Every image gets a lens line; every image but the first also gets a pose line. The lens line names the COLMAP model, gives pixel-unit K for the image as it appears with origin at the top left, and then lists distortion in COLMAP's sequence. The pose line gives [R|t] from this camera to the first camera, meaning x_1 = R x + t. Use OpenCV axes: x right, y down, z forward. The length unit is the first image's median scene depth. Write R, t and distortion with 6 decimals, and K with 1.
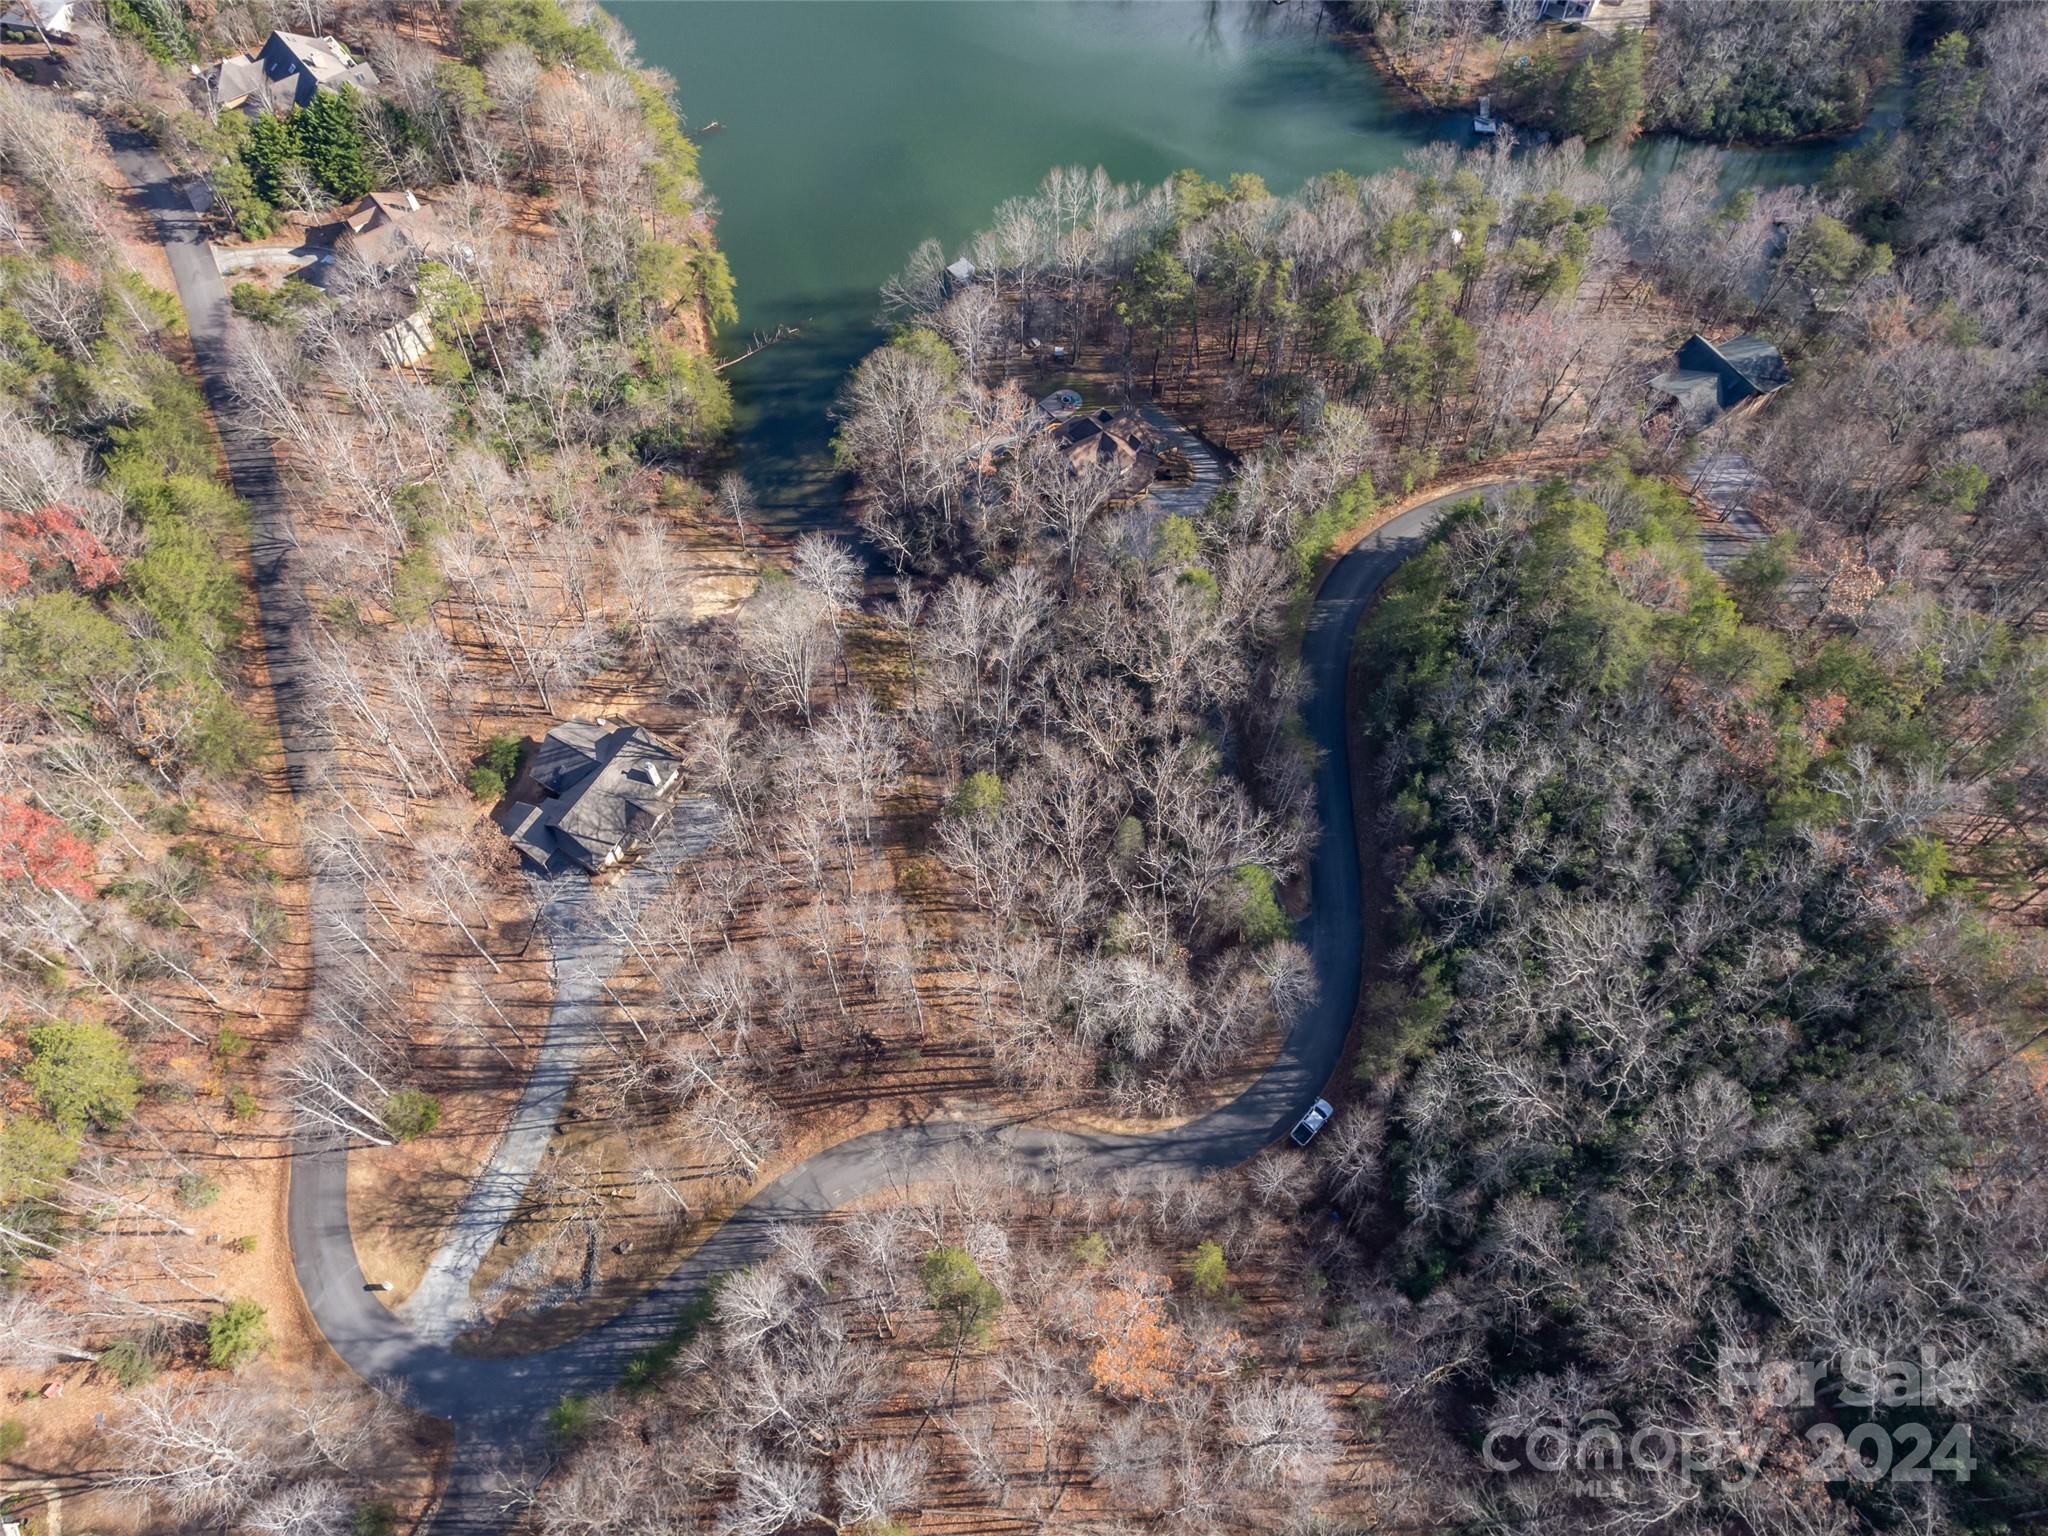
lens RADIAL K [[1473.5, 0, 1022.2], [0, 1473.5, 766.5], [0, 0, 1]] dist [-0.060366, 0.063382]
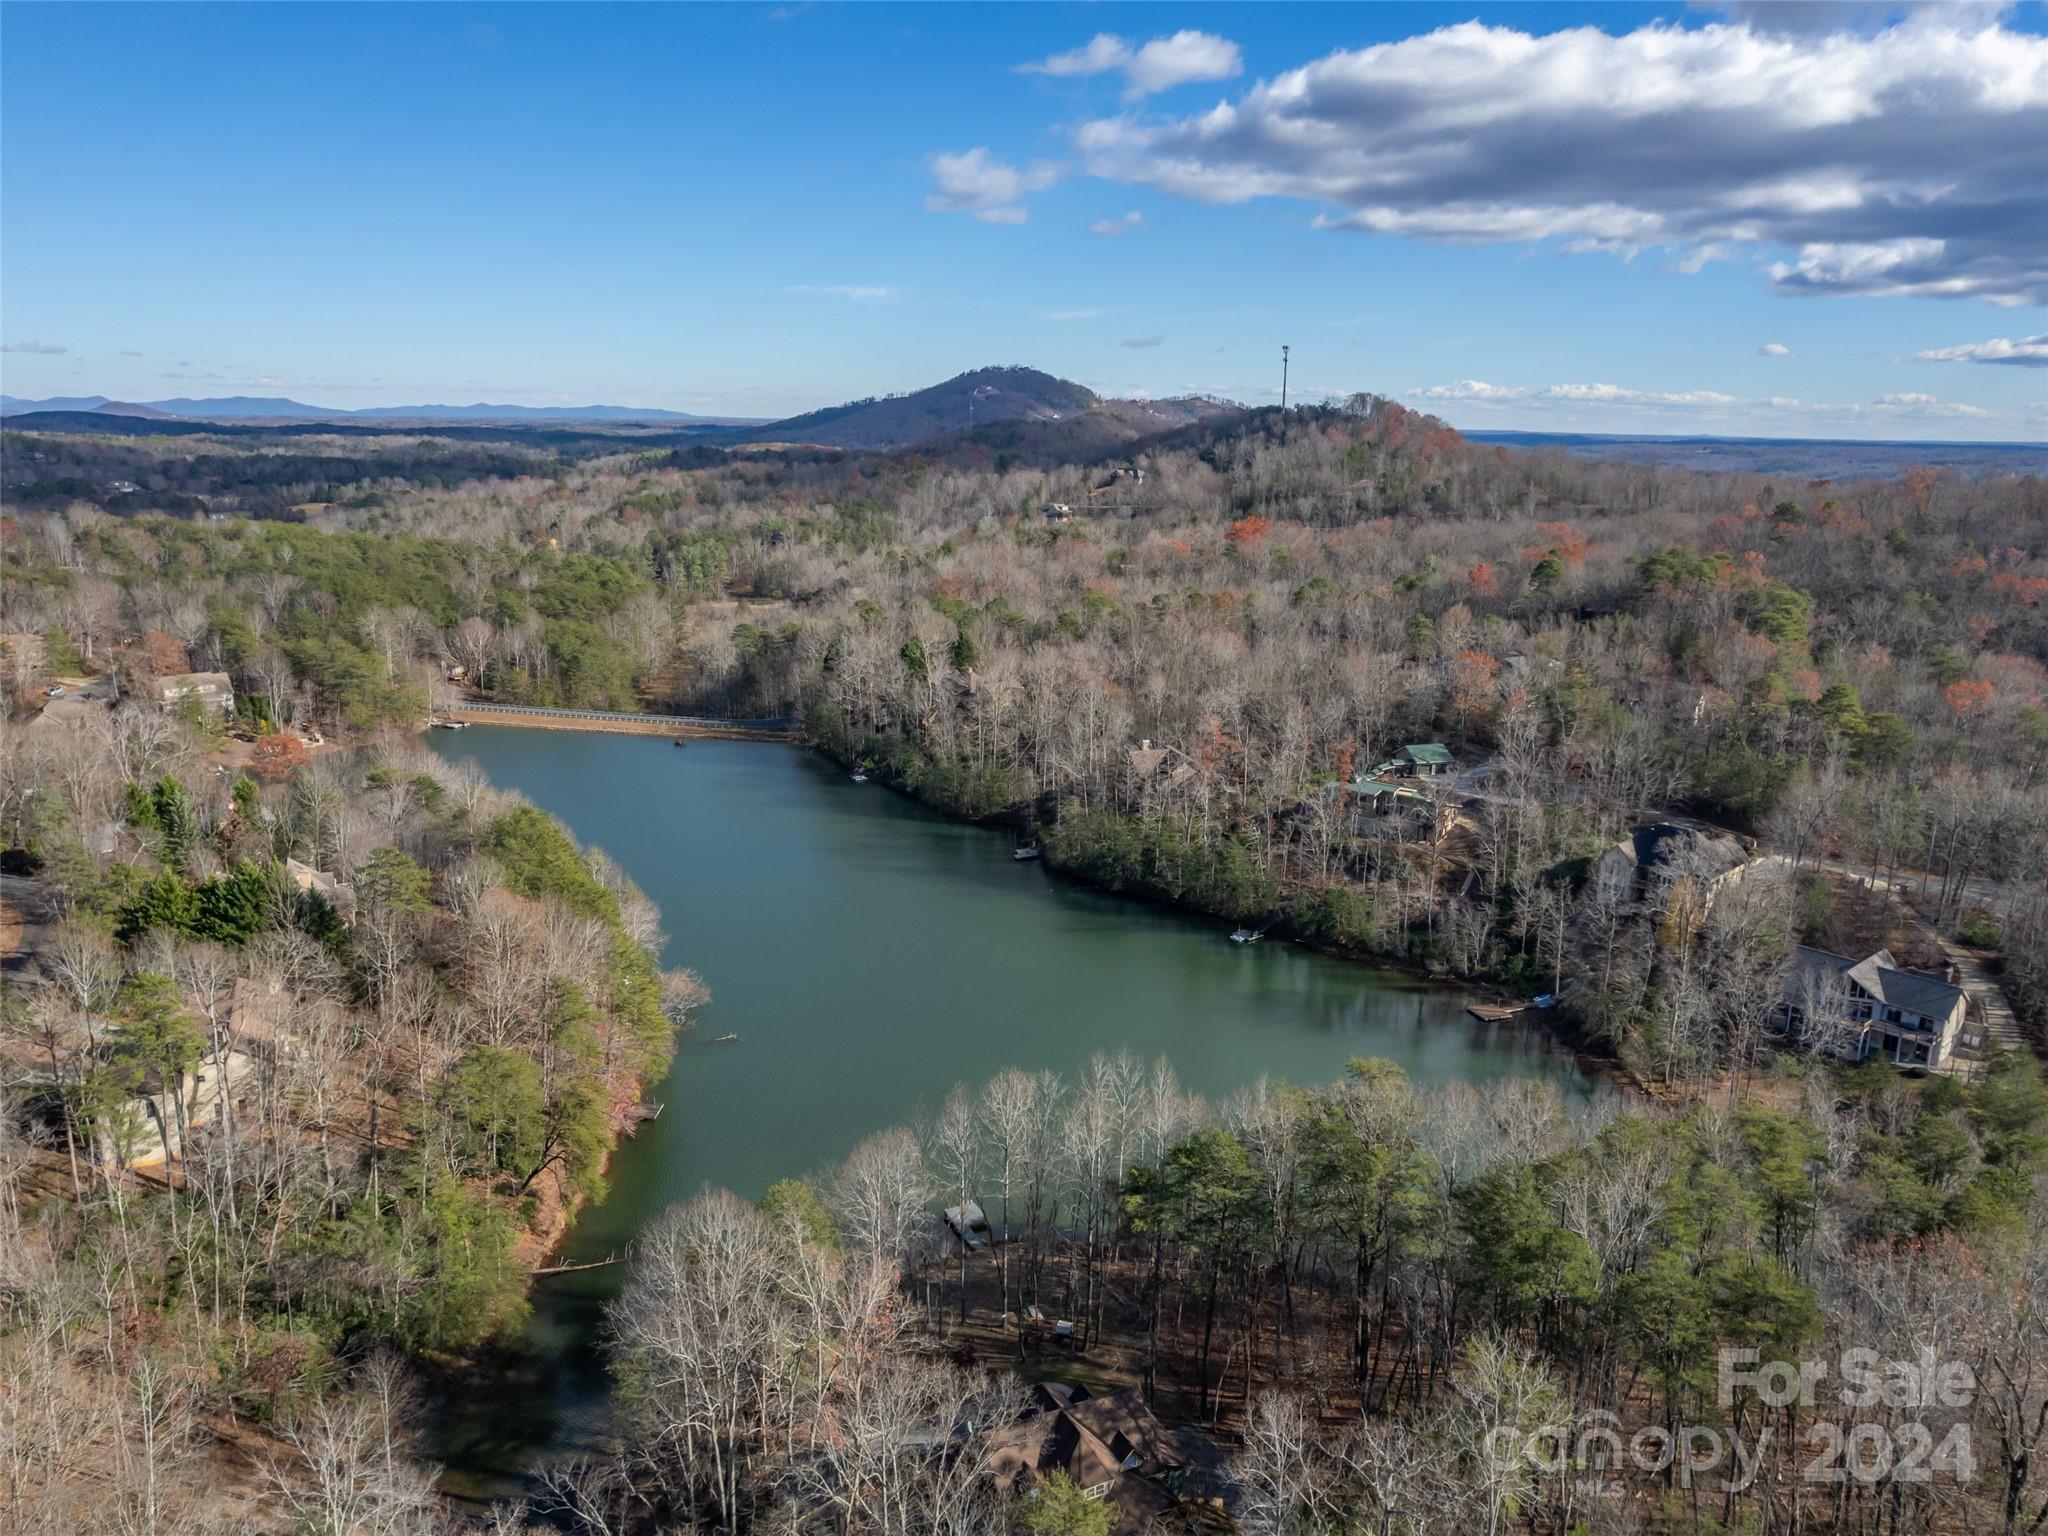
lens RADIAL K [[1473.5, 0, 990.8], [0, 1473.5, 758.2], [0, 0, 1]] dist [-0.060366, 0.063382]
pose [[0.965819, 0.062265, -0.251629, 0.156061], [-0.228303, 0.664065, -0.711966, -0.006158], [0.122768, 0.745078, 0.655582, 0.510043]]
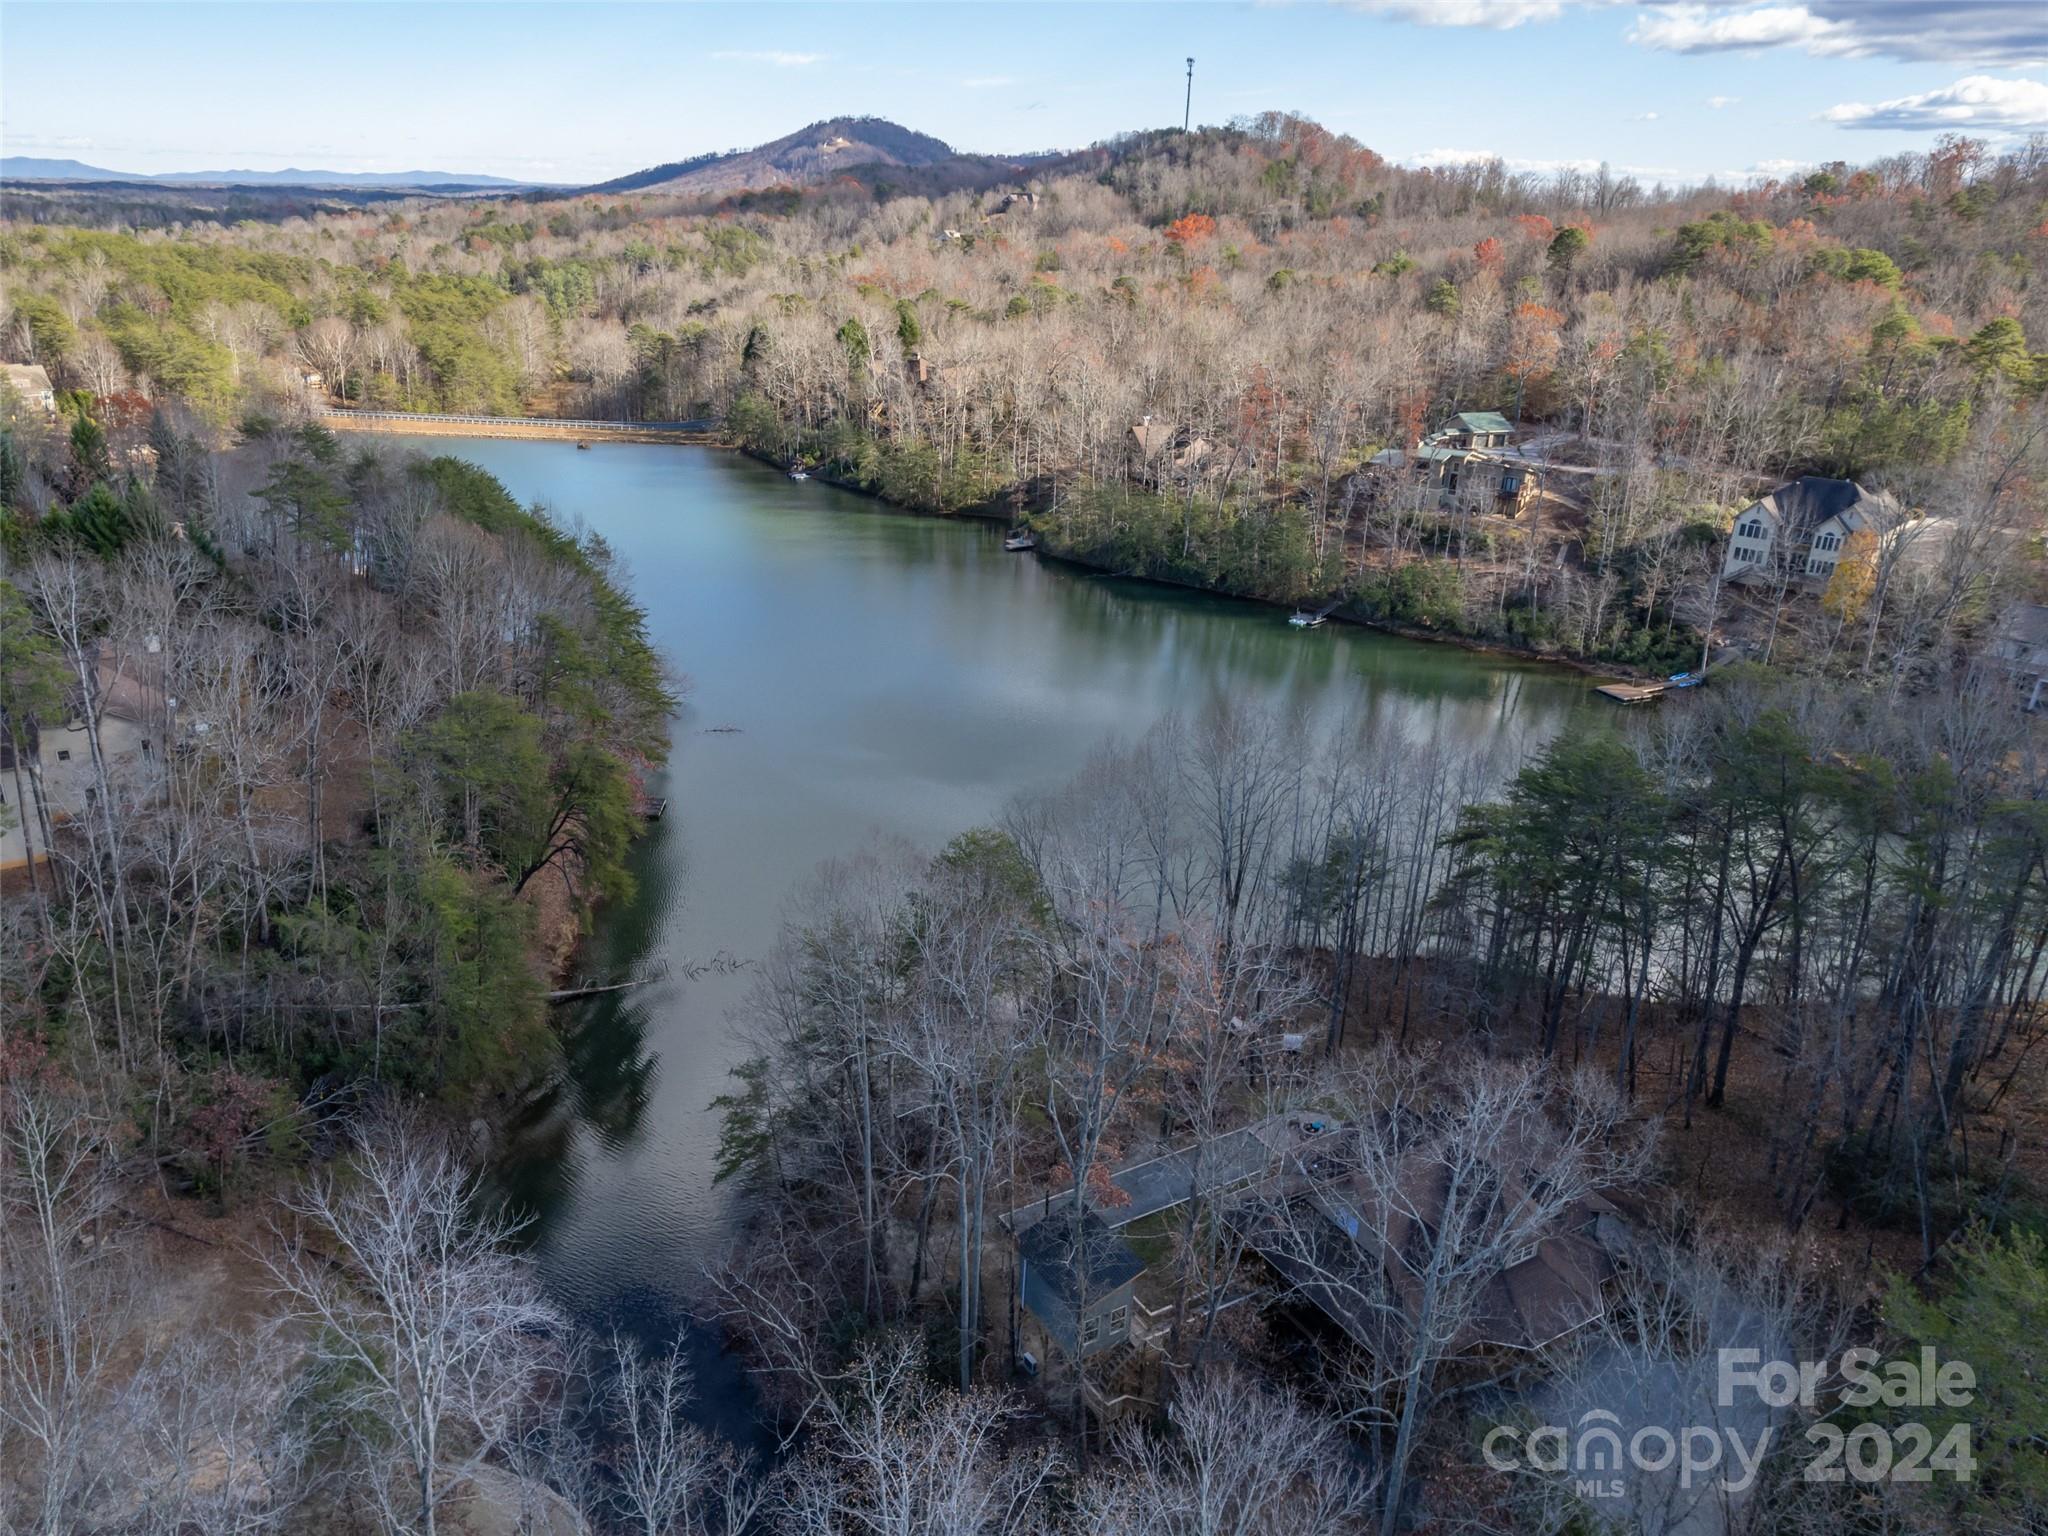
lens RADIAL K [[1473.5, 0, 906.9], [0, 1473.5, 758.8], [0, 0, 1]] dist [-0.060366, 0.063382]
pose [[0.977166, 0.082928, -0.195625, -0.011272], [-0.188434, 0.763645, -0.617526, -0.061887], [0.098178, 0.640288, 0.761835, 0.704412]]
